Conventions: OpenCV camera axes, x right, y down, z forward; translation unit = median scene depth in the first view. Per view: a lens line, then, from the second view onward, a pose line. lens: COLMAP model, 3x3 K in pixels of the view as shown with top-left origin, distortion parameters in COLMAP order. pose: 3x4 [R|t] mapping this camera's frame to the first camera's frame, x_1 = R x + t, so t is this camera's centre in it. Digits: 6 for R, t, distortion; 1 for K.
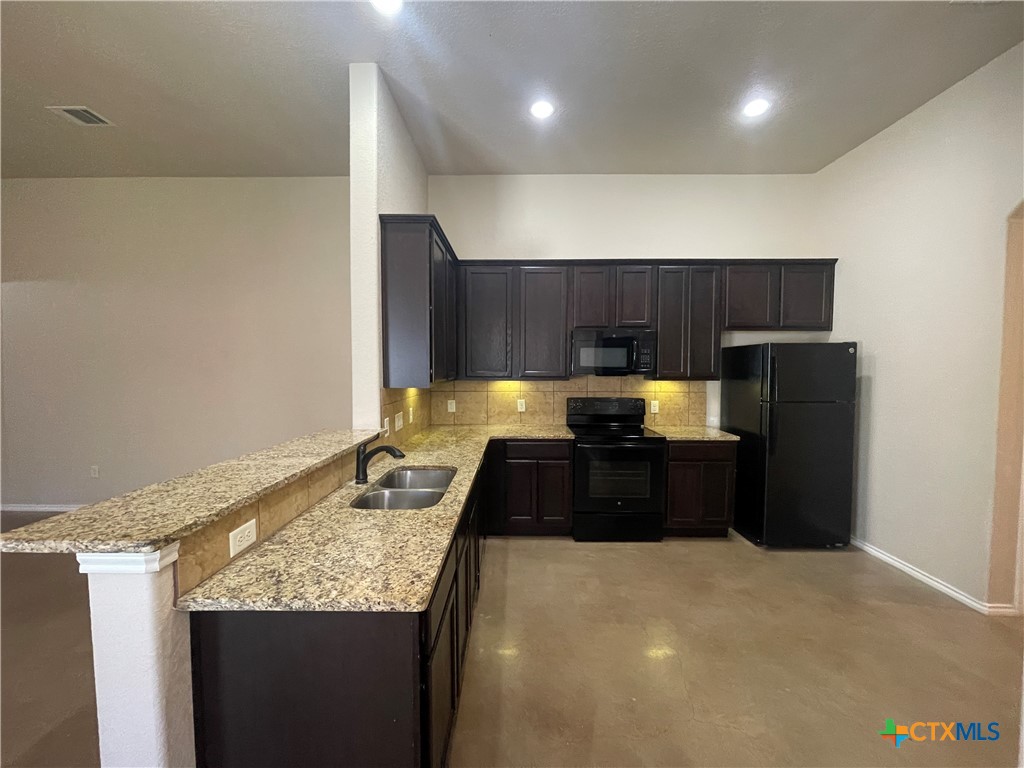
lens RADIAL K [[414.1, 0, 511.1], [0, 414.1, 384.8], [0, 0, 1]] dist [-0.001669, 0.000807]
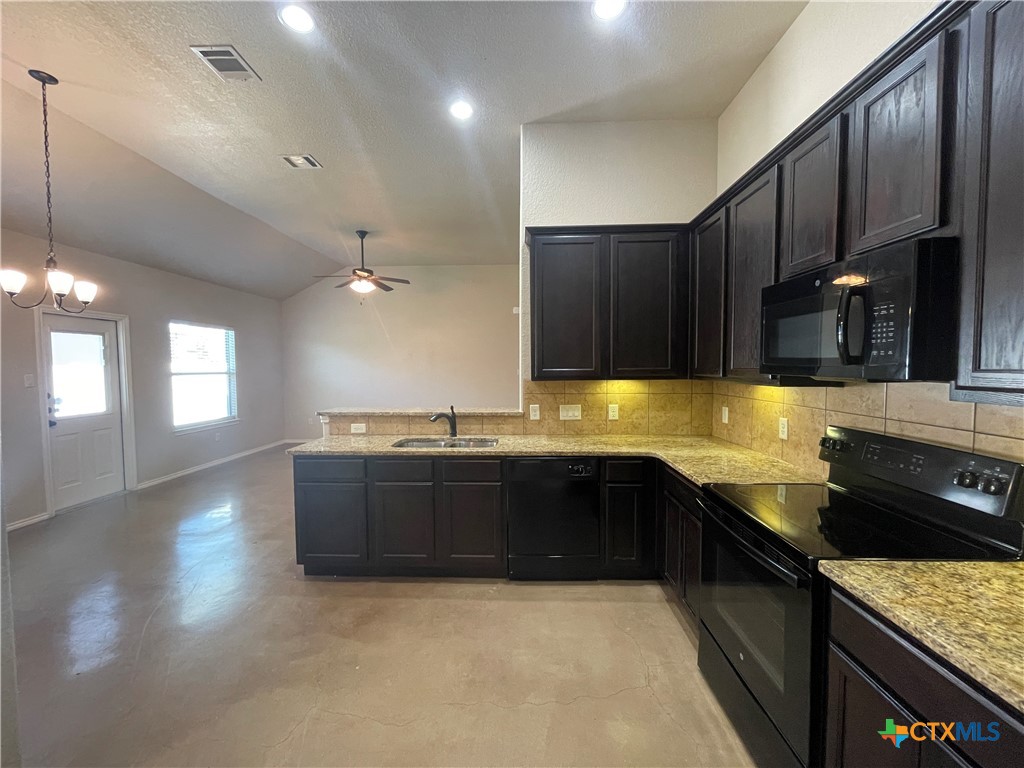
lens RADIAL K [[414.1, 0, 511.1], [0, 414.1, 384.8], [0, 0, 1]] dist [-0.001669, 0.000807]
pose [[-0.023929, 0.044391, -0.998728, 0.719842], [-0.042630, 0.998060, 0.045382, -0.023724], [0.998804, 0.043662, -0.021990, 0.752813]]
